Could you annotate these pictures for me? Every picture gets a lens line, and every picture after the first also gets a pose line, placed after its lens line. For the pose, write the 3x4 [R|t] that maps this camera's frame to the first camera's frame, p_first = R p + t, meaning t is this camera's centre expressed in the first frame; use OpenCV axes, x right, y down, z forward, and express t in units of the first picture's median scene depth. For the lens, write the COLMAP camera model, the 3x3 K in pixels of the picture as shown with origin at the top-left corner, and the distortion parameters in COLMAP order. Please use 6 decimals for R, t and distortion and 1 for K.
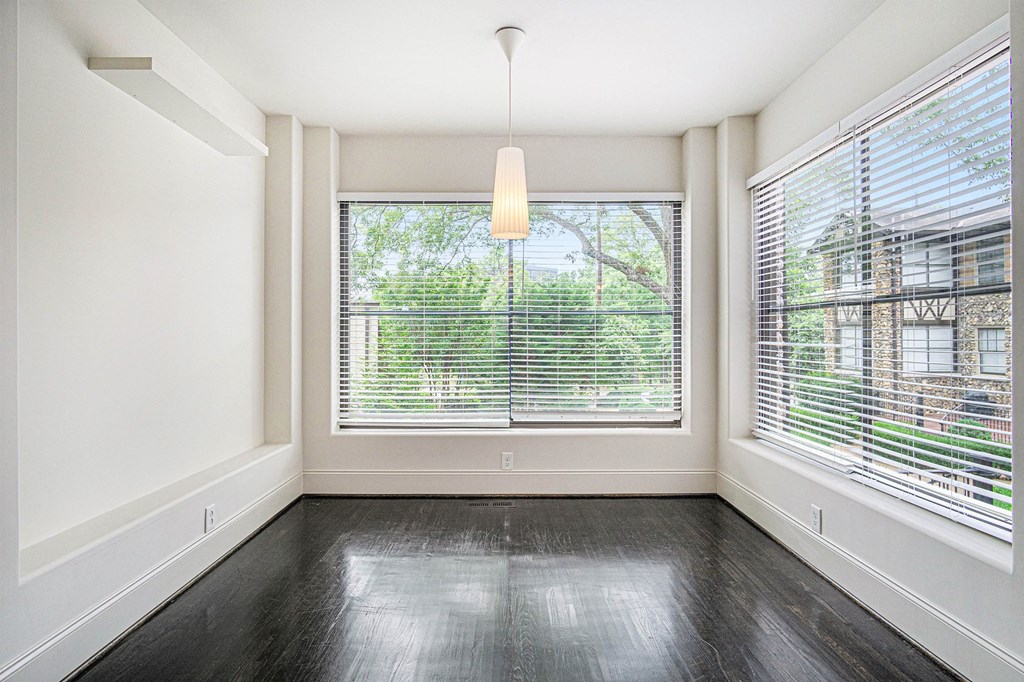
lens RADIAL K [[560.8, 0, 512.9], [0, 560.8, 332.1], [0, 0, 1]] dist [-0.009526, -0.001268]
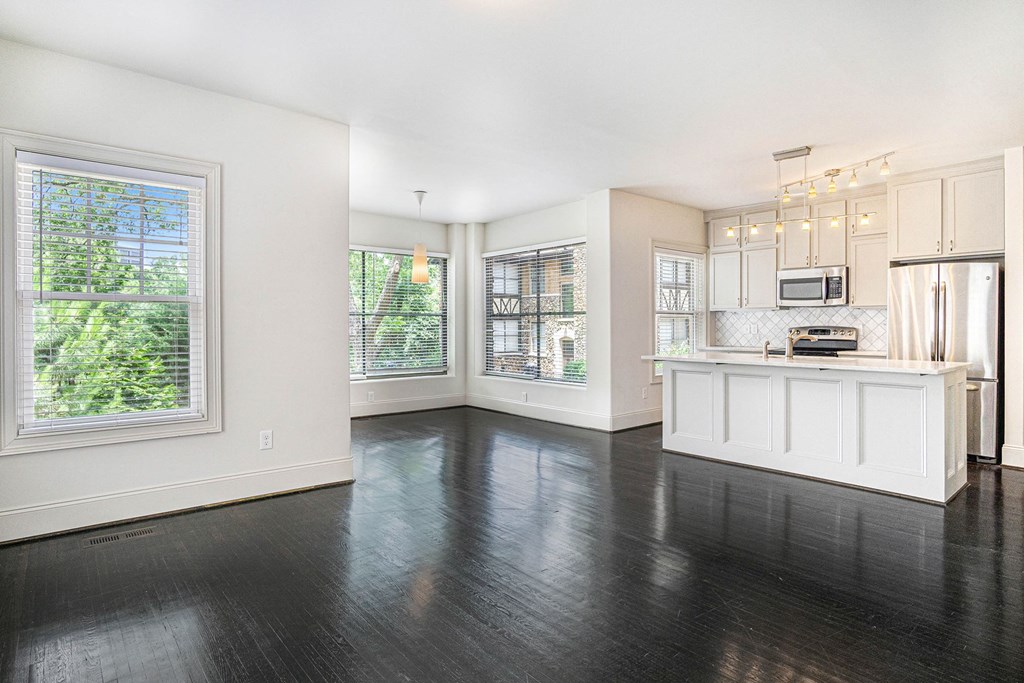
lens RADIAL K [[560.8, 0, 512.9], [0, 560.8, 332.6], [0, 0, 1]] dist [-0.009526, -0.001268]
pose [[0.771801, -0.005805, 0.635838, -0.764399], [-0.005003, 0.999872, 0.015201, -0.005692], [-0.635845, -0.014913, 0.771673, -0.650782]]
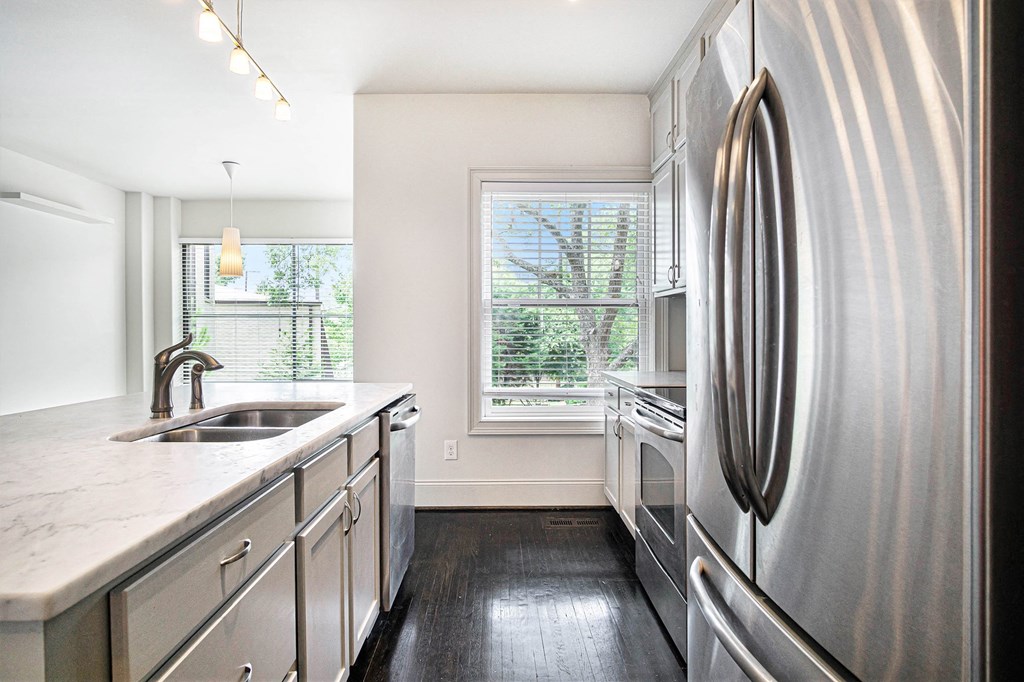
lens RADIAL K [[560.8, 0, 512.9], [0, 560.8, 332.1], [0, 0, 1]] dist [-0.009526, -0.001268]
pose [[0.999989, 0.001913, -0.004347, 0.617107], [-0.001875, 0.999959, 0.008849, -0.004234], [0.004364, -0.008841, 0.999951, -0.543955]]
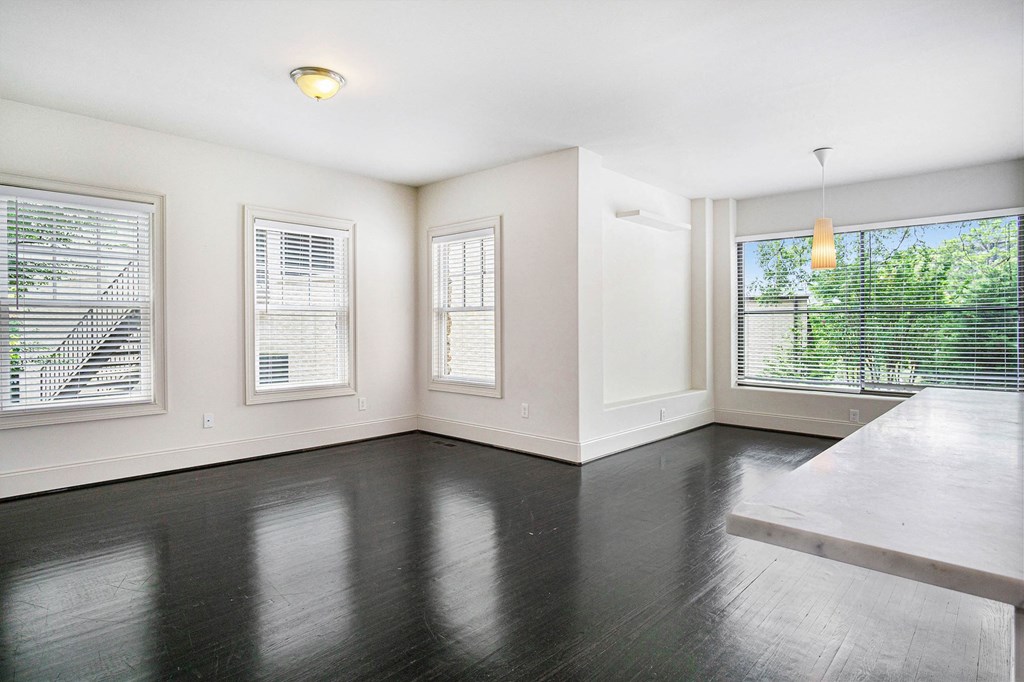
lens RADIAL K [[560.8, 0, 512.9], [0, 560.8, 332.1], [0, 0, 1]] dist [-0.009526, -0.001268]
pose [[0.726580, 0.005325, -0.687061, 0.324300], [0.004795, 0.999906, 0.012820, -0.002490], [0.687065, -0.012609, 0.726486, -0.600720]]
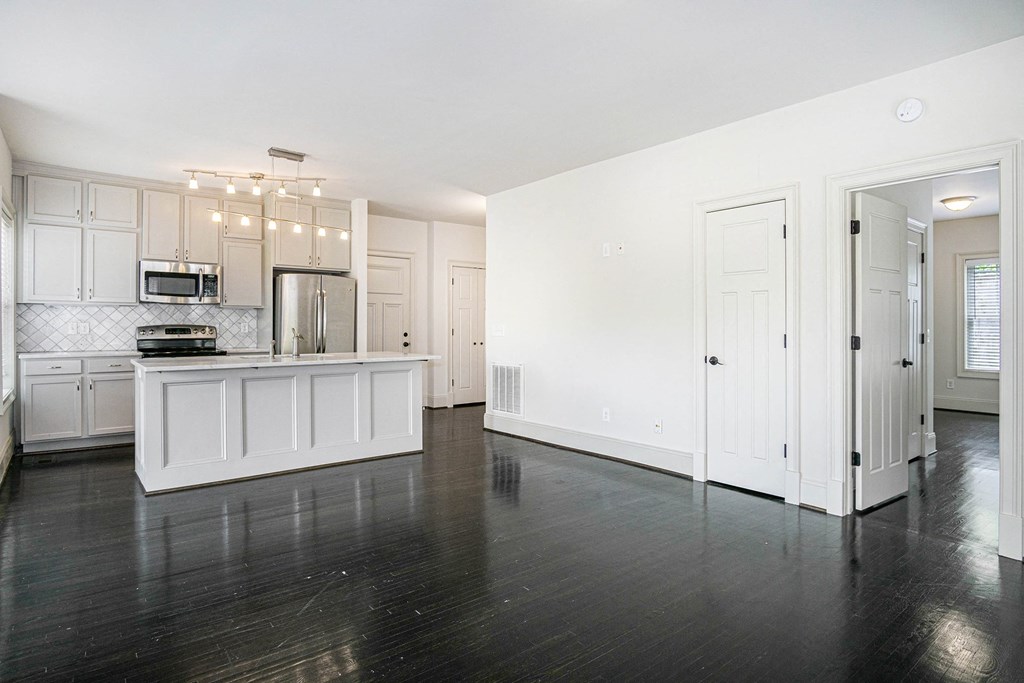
lens RADIAL K [[560.8, 0, 512.9], [0, 560.8, 332.6], [0, 0, 1]] dist [-0.009526, -0.001268]
pose [[-0.603639, -0.012019, 0.797167, -0.799576], [-0.005718, 0.999926, 0.010747, -0.004602], [-0.797237, 0.001929, -0.603663, 0.154466]]
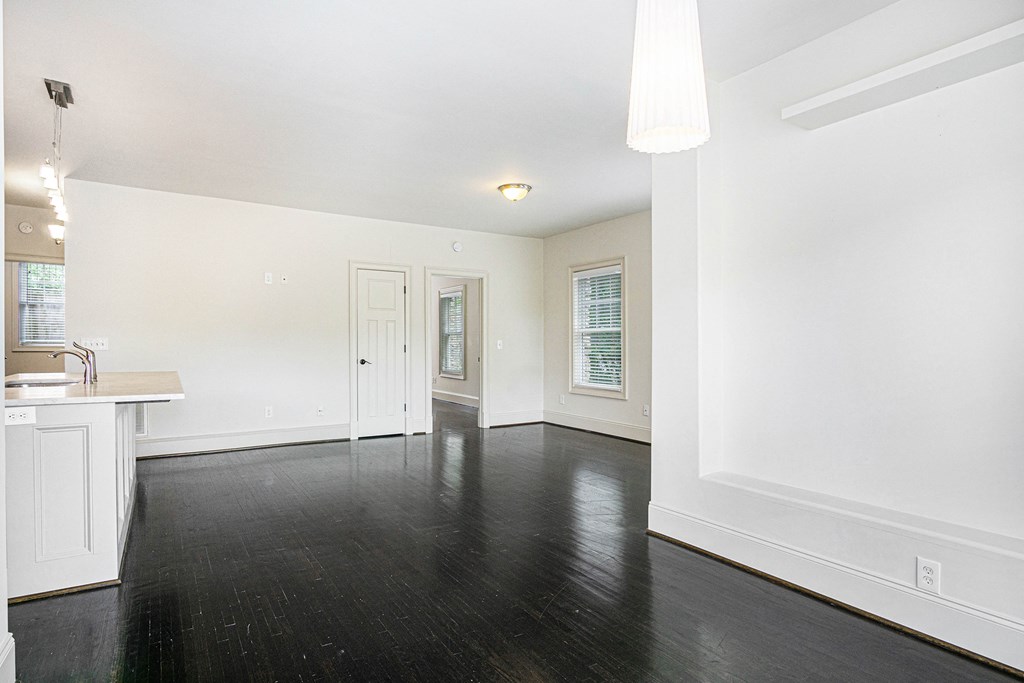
lens RADIAL K [[574.1, 0, 513.4], [0, 574.1, 352.0], [0, 0, 1]] dist [0.001680, -0.000127]
pose [[-0.851512, 0.005570, -0.524306, 0.267981], [-0.002709, 0.999883, 0.015022, -0.000090], [0.524328, 0.014212, -0.851398, 0.891436]]
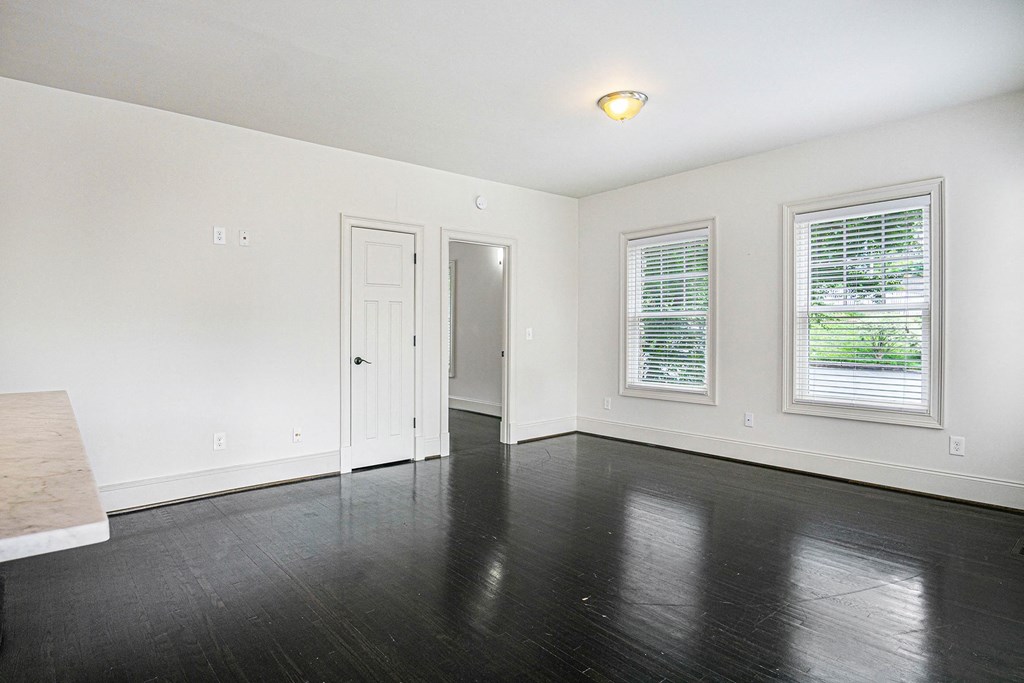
lens RADIAL K [[560.8, 0, 512.9], [0, 560.8, 332.6], [0, 0, 1]] dist [-0.009526, -0.001268]
pose [[-0.766344, 0.004775, -0.642412, 0.254828], [0.006213, 0.999981, 0.000021, -0.000138], [0.642400, -0.003975, -0.766359, 0.324425]]
